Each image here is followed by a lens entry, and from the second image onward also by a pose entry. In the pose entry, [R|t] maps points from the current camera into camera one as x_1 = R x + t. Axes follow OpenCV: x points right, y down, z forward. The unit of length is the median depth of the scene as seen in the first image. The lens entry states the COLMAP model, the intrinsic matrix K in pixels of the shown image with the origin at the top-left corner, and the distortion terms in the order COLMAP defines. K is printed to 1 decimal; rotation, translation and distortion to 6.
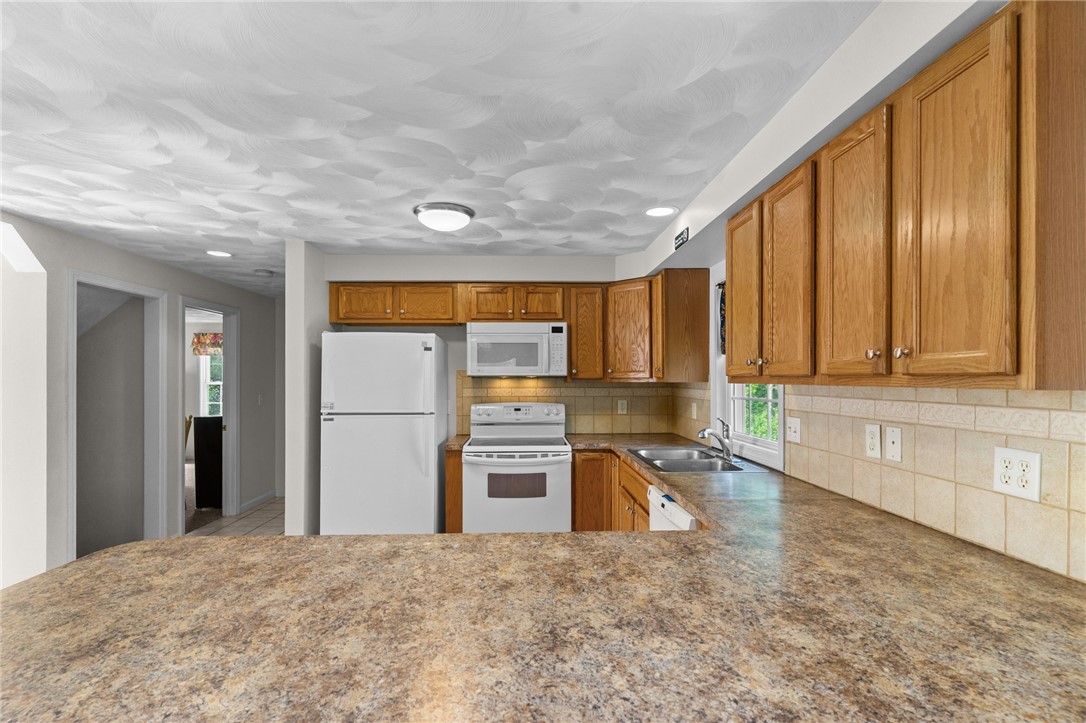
lens RADIAL K [[522.6, 0, 548.1], [0, 522.6, 376.2], [0, 0, 1]] dist [0.004369, -0.000516]
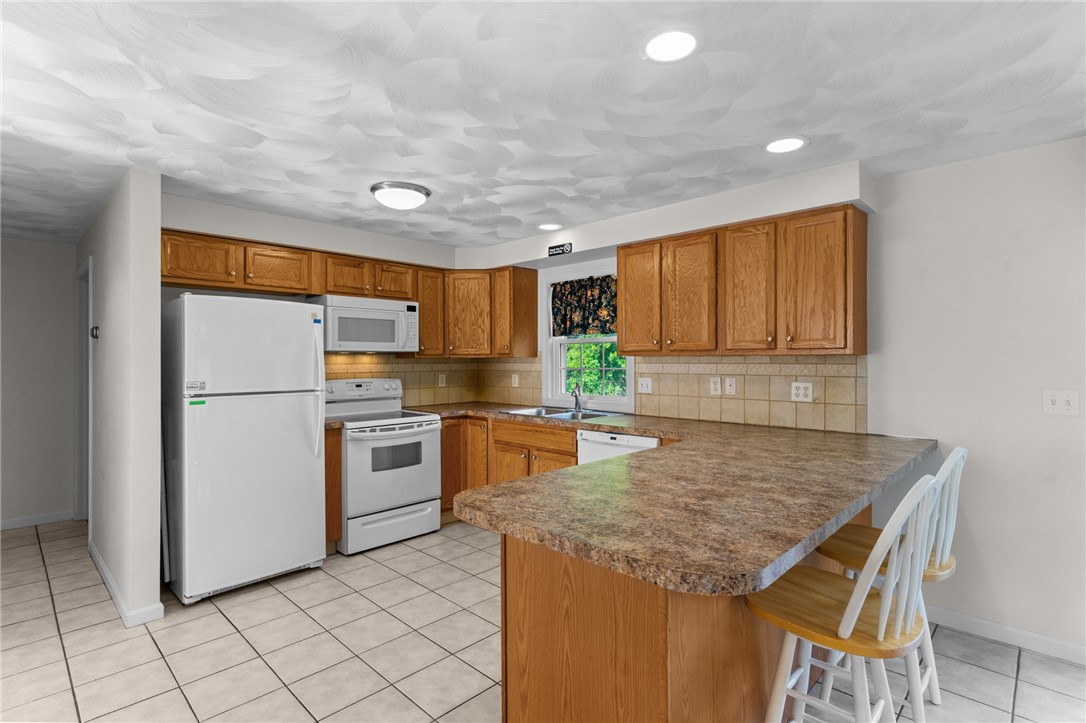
lens RADIAL K [[522.6, 0, 549.8], [0, 522.6, 360.5], [0, 0, 1]] dist [0.004369, -0.000516]
pose [[0.717738, -0.002739, 0.696307, -0.563840], [-0.000387, 0.999991, 0.004333, 0.013203], [-0.696313, -0.003379, 0.717731, 0.041261]]
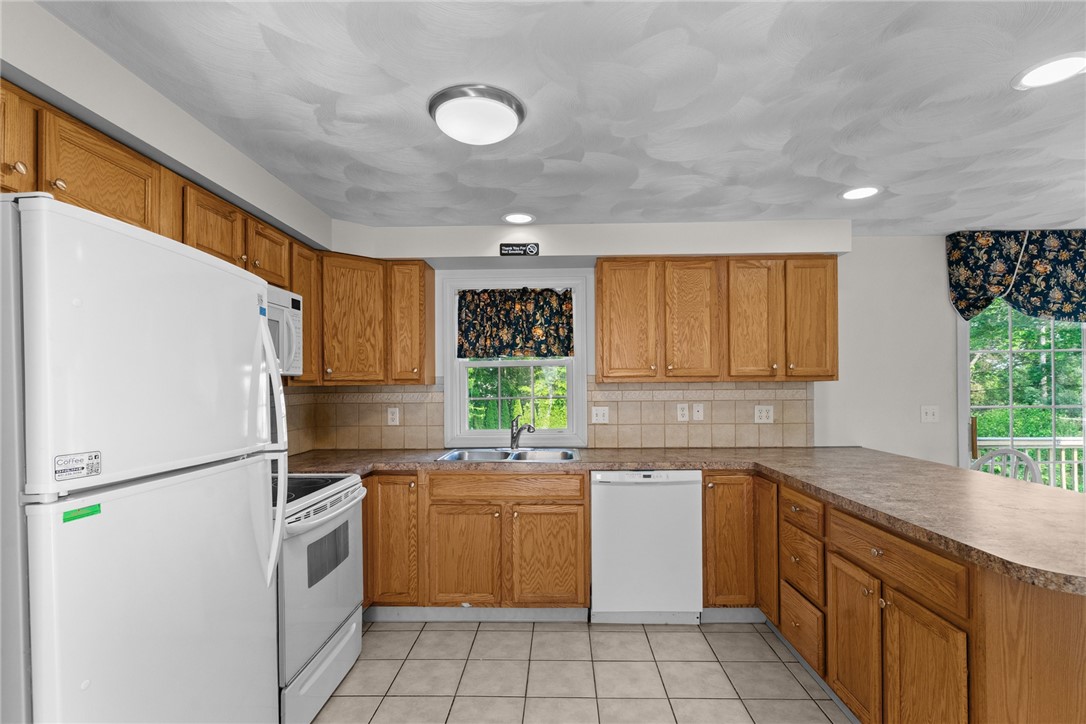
lens RADIAL K [[522.6, 0, 552.5], [0, 522.6, 387.3], [0, 0, 1]] dist [0.004369, -0.000516]
pose [[0.068202, -0.003247, 0.997666, -0.654058], [0.004157, 0.999987, 0.002971, 0.014089], [-0.997663, 0.003945, 0.068215, 0.690868]]
